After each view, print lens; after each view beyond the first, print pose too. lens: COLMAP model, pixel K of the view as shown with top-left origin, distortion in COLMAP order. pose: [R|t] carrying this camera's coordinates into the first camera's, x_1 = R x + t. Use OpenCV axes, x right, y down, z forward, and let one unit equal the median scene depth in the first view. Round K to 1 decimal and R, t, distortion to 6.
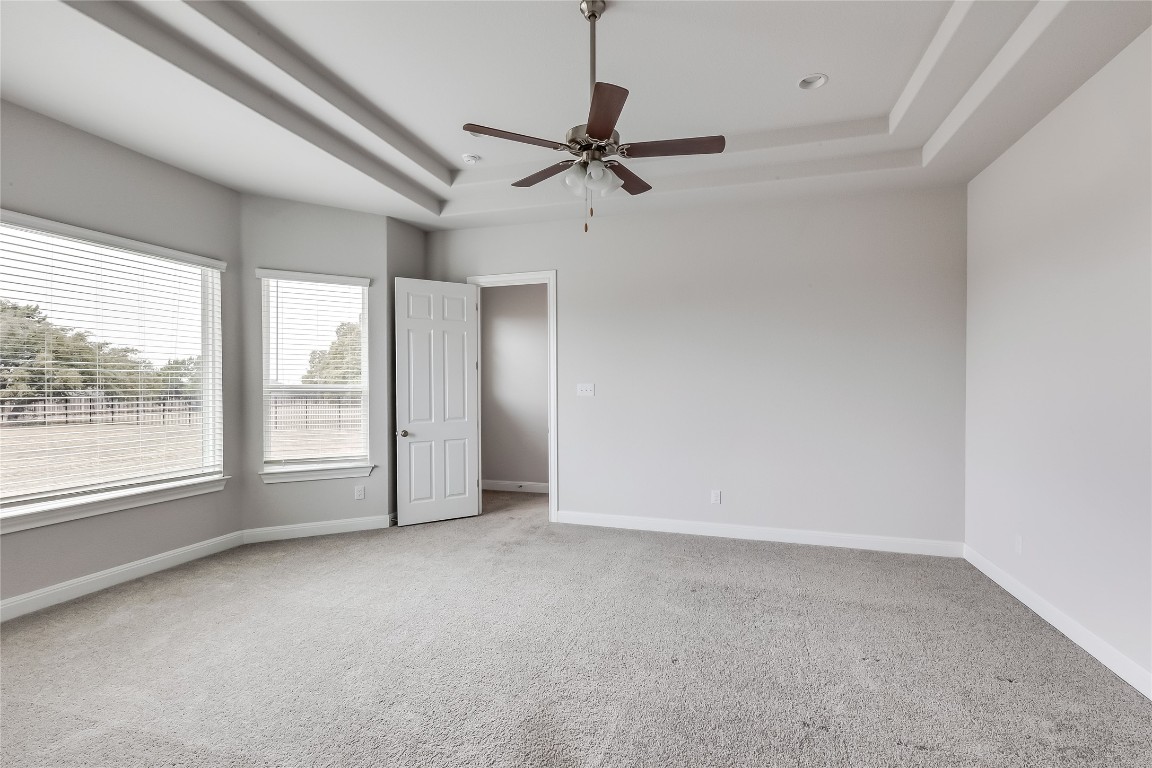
lens RADIAL K [[521.7, 0, 574.3], [0, 521.7, 387.9], [0, 0, 1]] dist [-0.001931, -0.000252]
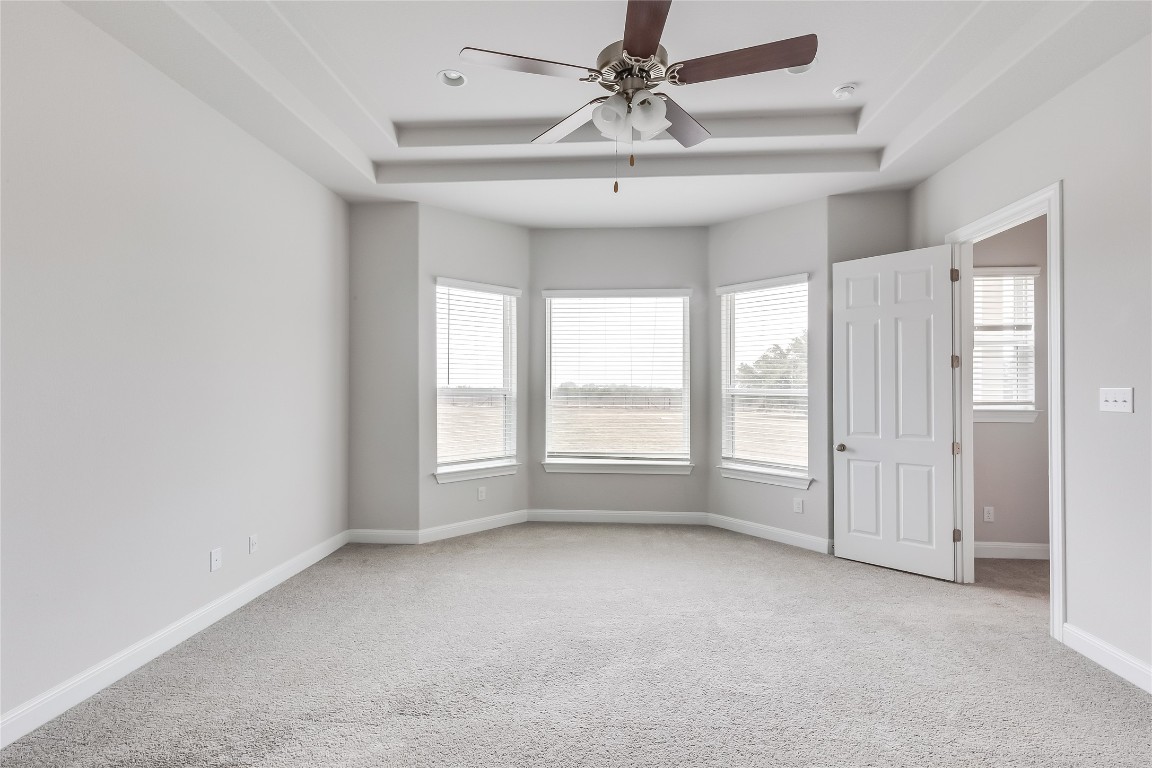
lens RADIAL K [[521.7, 0, 574.3], [0, 521.7, 387.9], [0, 0, 1]] dist [-0.001931, -0.000252]
pose [[0.220138, -0.001699, -0.975467, 0.397727], [-0.011388, 0.999926, -0.004311, 0.000408], [0.975402, 0.012058, 0.220102, 0.399095]]
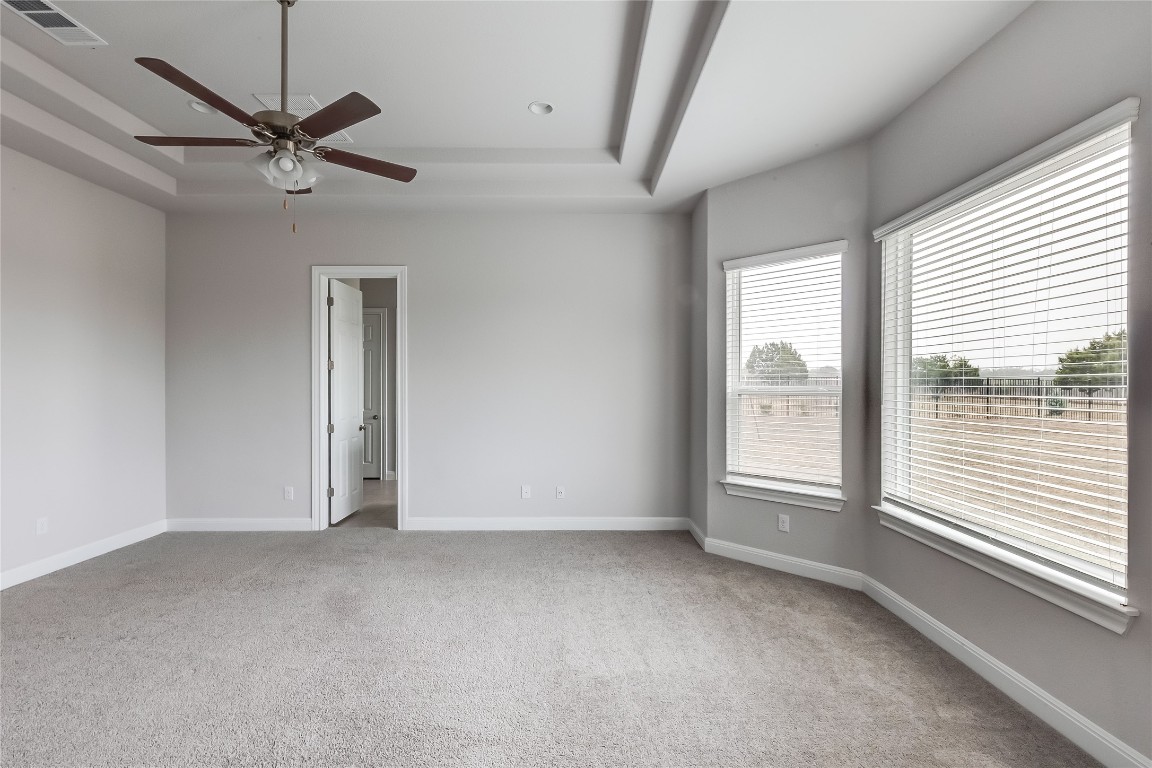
lens RADIAL K [[521.7, 0, 574.3], [0, 521.7, 387.9], [0, 0, 1]] dist [-0.001931, -0.000252]
pose [[-0.956971, -0.002443, -0.290172, -0.100297], [-0.007366, 0.999847, 0.015875, -0.010370], [0.290089, 0.017329, -0.956843, 1.103879]]
